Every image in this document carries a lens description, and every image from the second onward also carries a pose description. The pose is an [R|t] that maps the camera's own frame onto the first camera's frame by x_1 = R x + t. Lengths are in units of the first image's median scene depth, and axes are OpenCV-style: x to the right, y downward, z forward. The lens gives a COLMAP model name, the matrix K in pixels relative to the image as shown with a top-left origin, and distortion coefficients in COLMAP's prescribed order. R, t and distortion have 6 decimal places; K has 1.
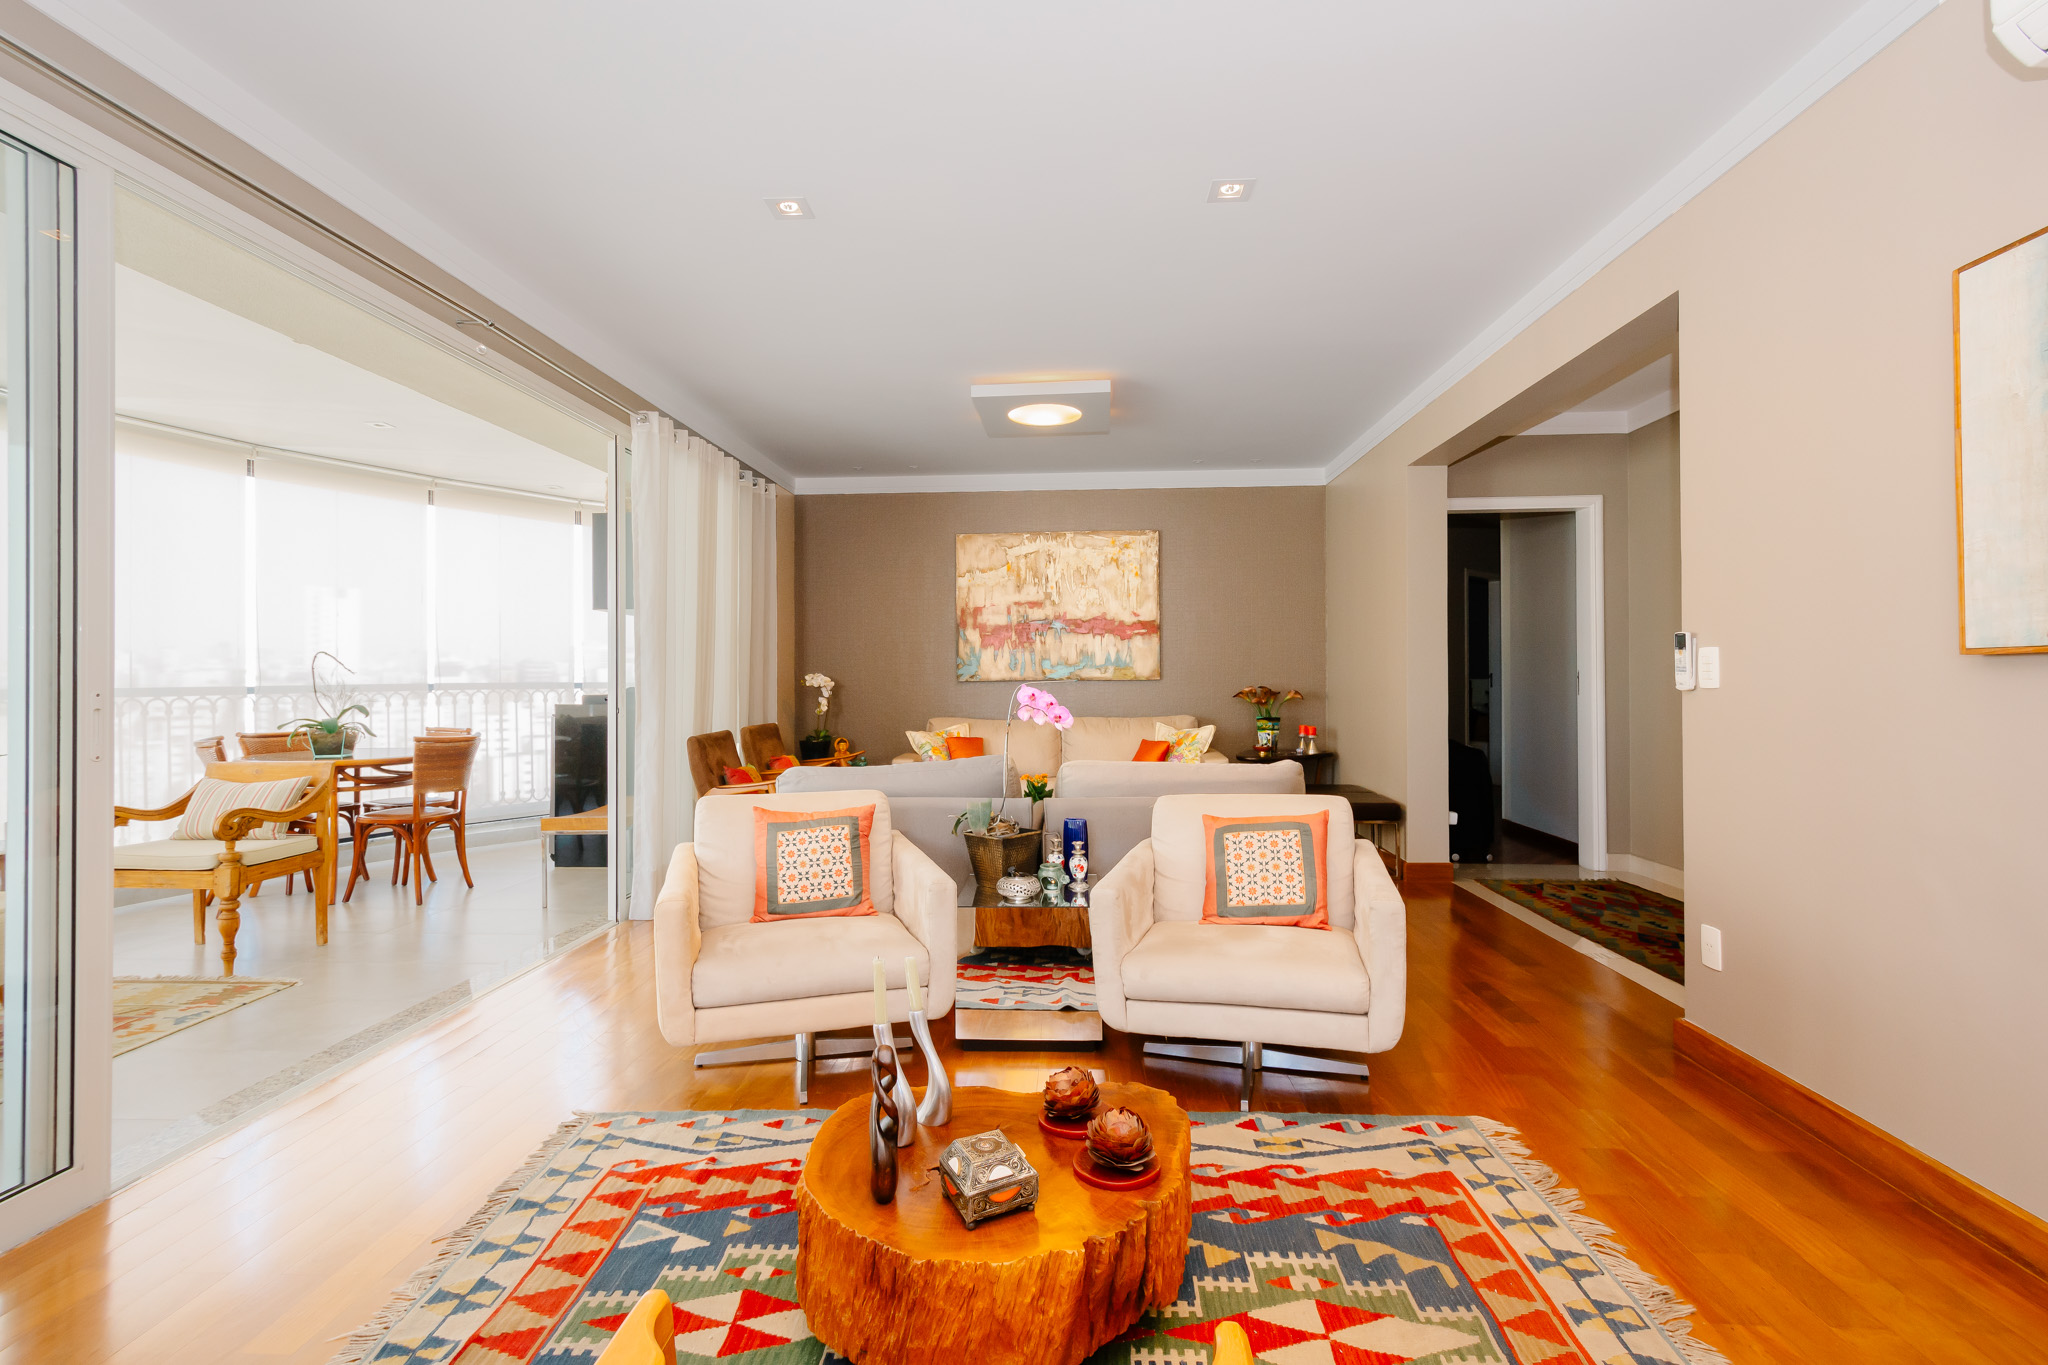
lens RADIAL K [[927.5, 0, 1030.9], [0, 927.5, 669.7], [0, 0, 1]] dist [0.007261, 0.000212]
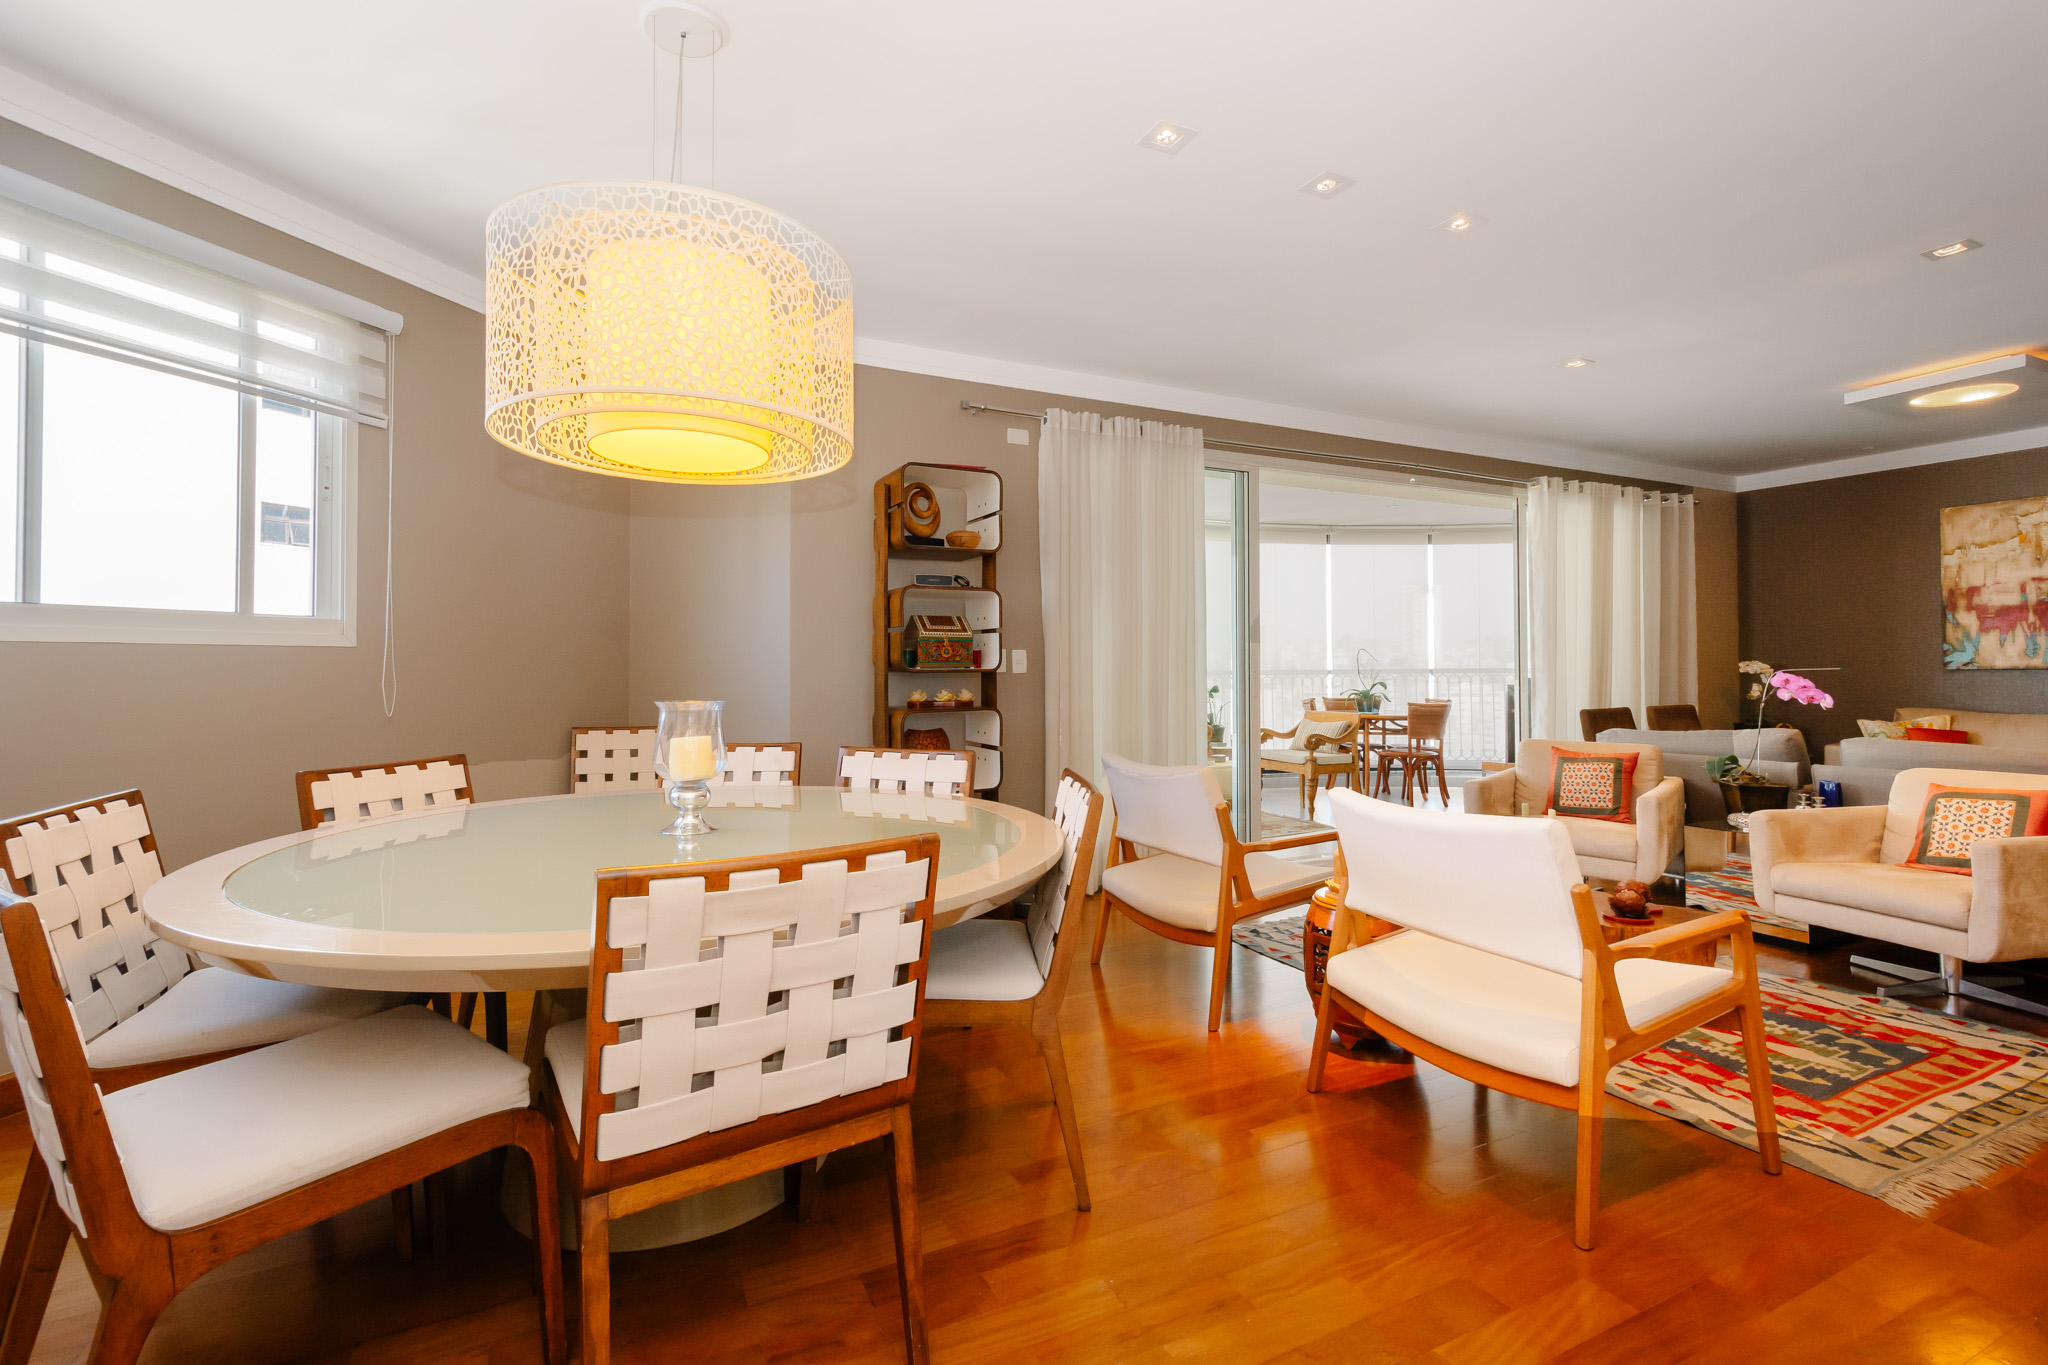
lens RADIAL K [[927.5, 0, 1021.7], [0, 927.5, 650.9], [0, 0, 1]] dist [0.007261, 0.000212]
pose [[0.497030, -0.011226, -0.867661, 0.285460], [0.007471, 0.999935, -0.008658, -0.004577], [0.867701, -0.002179, 0.497081, -0.262826]]
